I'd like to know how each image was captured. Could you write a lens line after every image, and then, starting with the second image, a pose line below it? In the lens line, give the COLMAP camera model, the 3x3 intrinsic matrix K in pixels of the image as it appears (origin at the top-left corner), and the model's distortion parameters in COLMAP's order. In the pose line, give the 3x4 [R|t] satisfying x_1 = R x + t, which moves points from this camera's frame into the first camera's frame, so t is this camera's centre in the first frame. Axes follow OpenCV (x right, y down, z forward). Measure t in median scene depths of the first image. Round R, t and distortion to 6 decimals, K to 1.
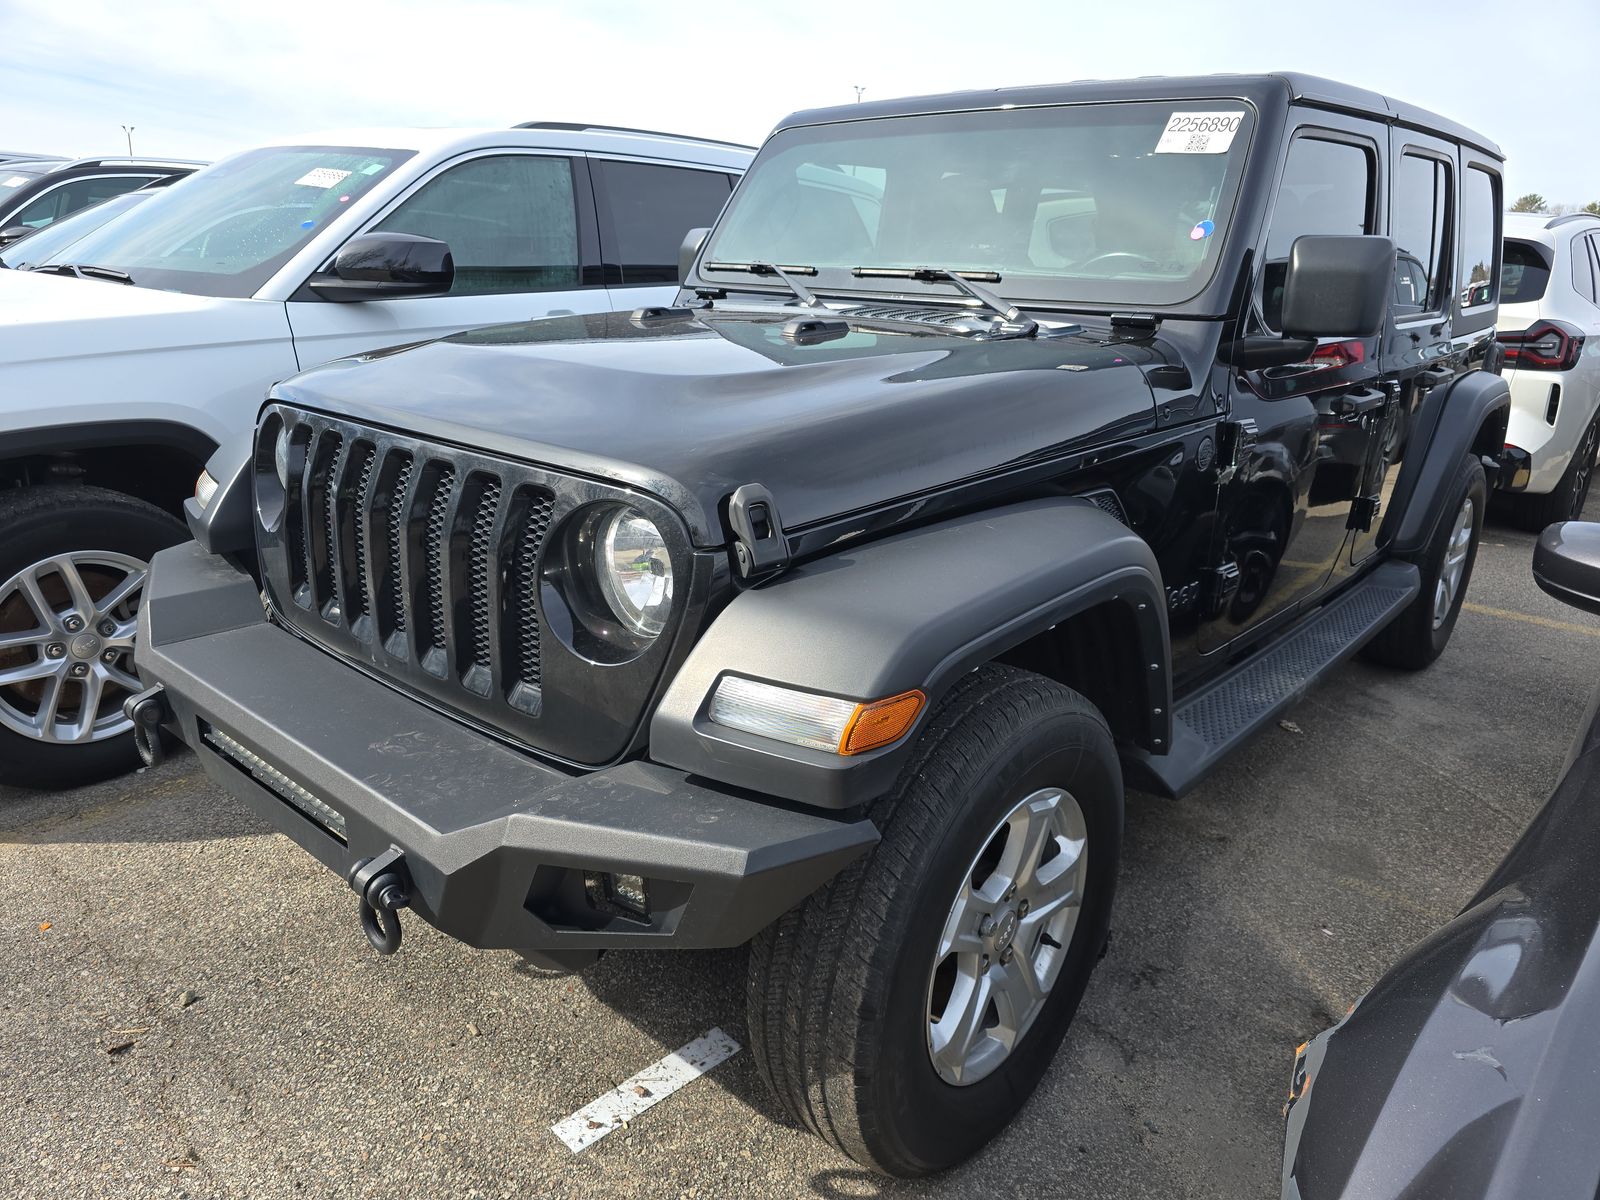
lens RADIAL K [[1088.0, 0, 788.3], [0, 1088.0, 601.9], [0, 0, 1]] dist [0.035133, -0.011152]
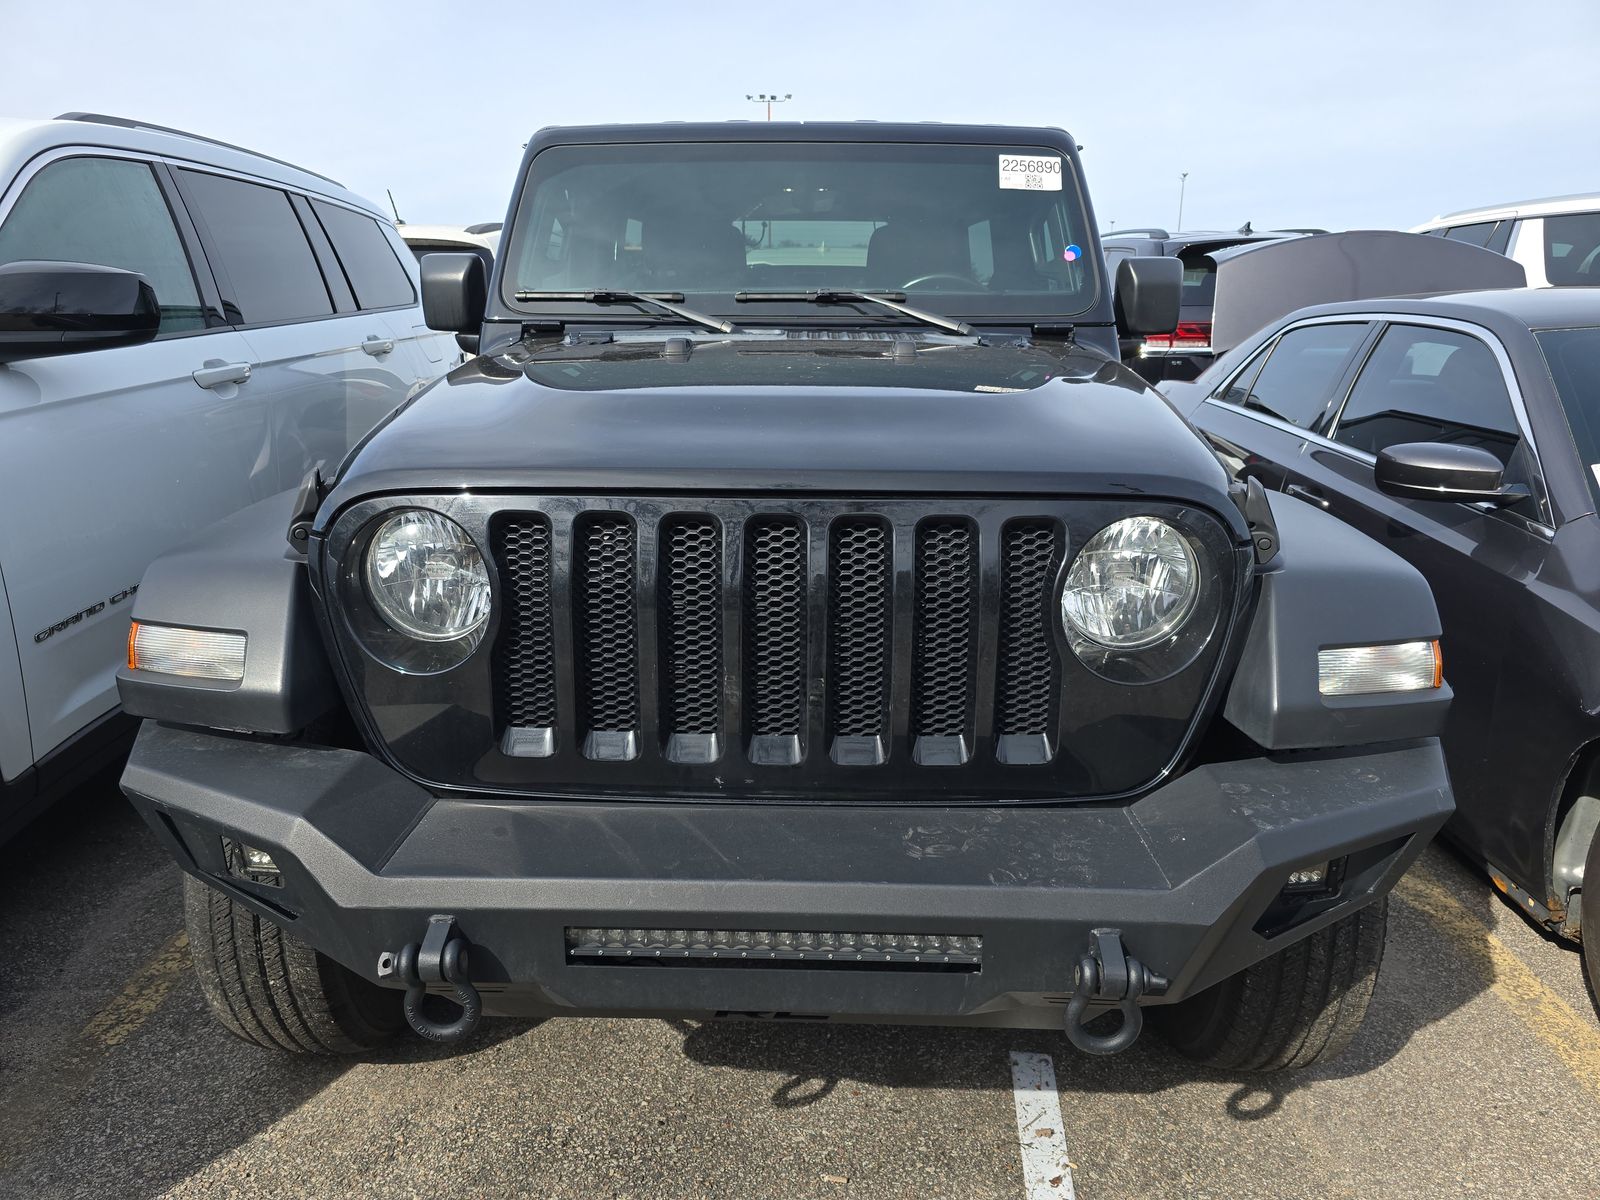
lens RADIAL K [[1088.0, 0, 797.2], [0, 1088.0, 602.8], [0, 0, 1]] dist [0.035133, -0.011152]
pose [[0.762503, -0.197159, 0.616212, -0.633001], [0.214949, 0.975534, 0.046146, -0.078717], [-0.610234, 0.097268, 0.786227, 0.258496]]
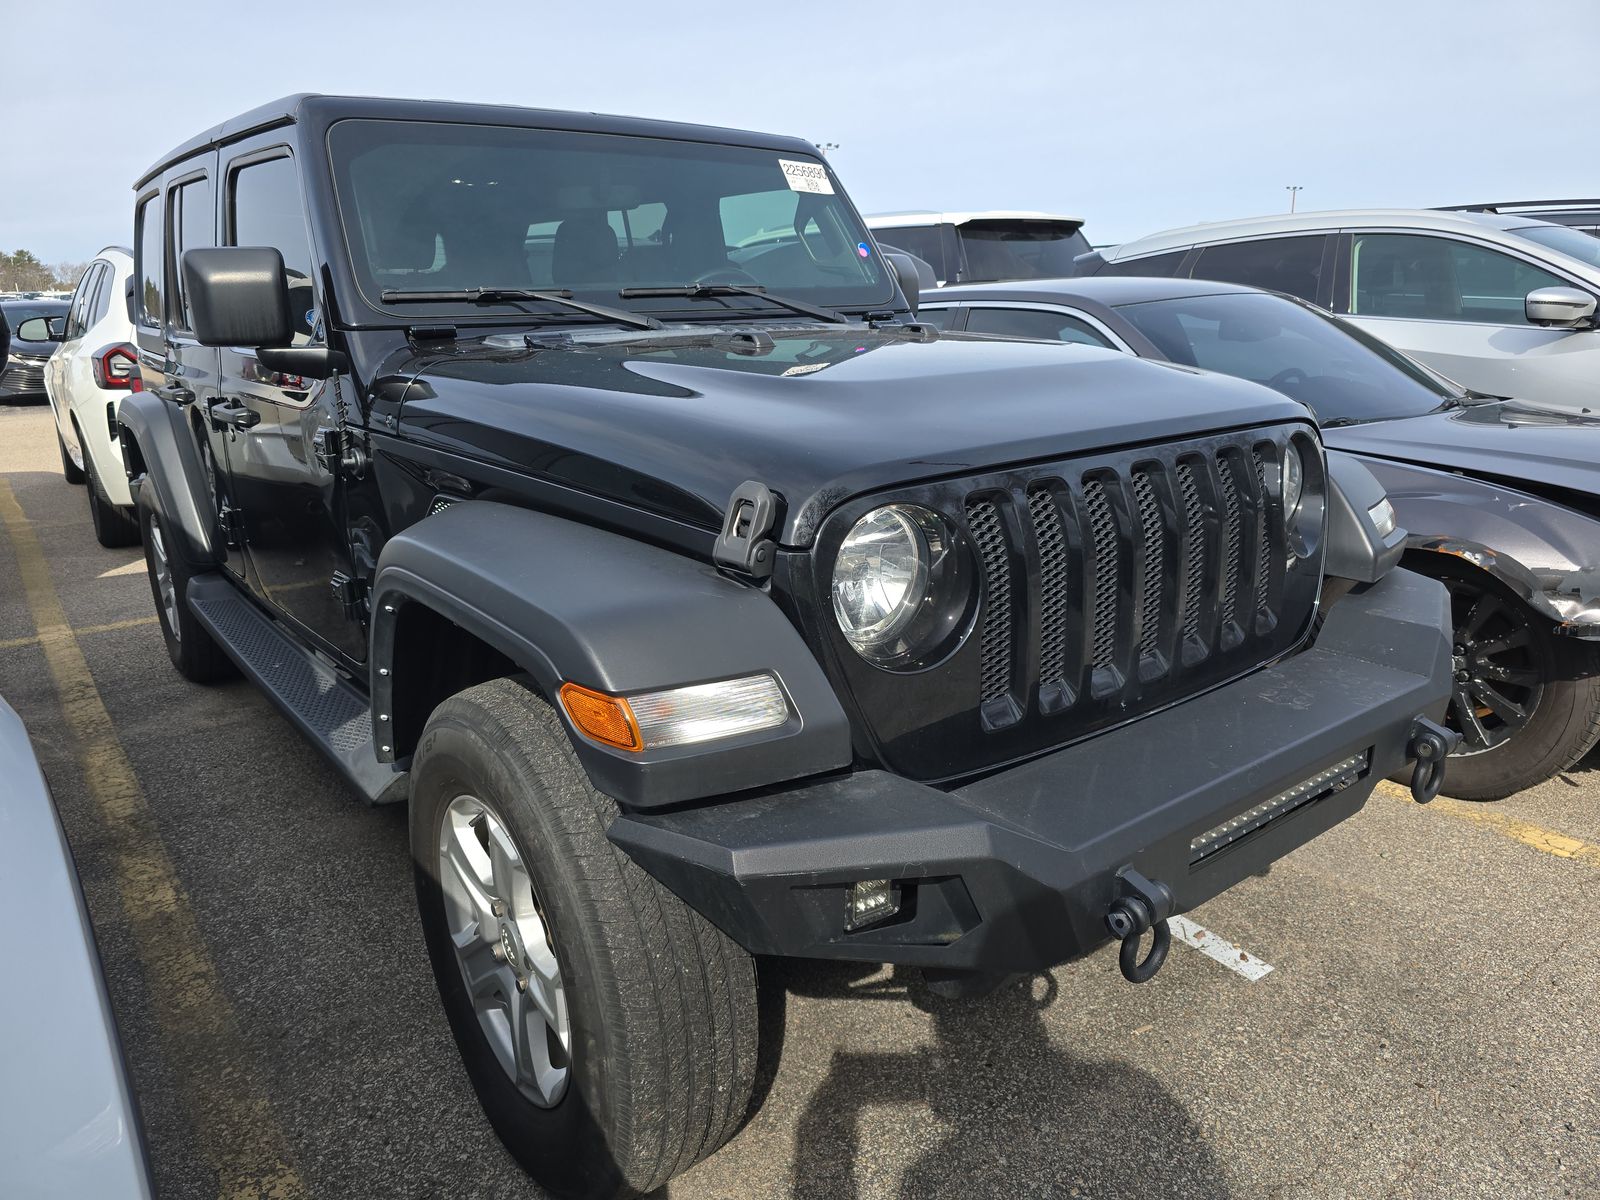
lens RADIAL K [[1088.0, 0, 806.4], [0, 1088.0, 596.4], [0, 0, 1]] dist [0.035133, -0.011152]
pose [[0.184395, -0.292840, 0.938213, -0.989701], [0.325631, 0.918870, 0.222804, -0.251960], [-0.927342, 0.264428, 0.264793, 0.769821]]
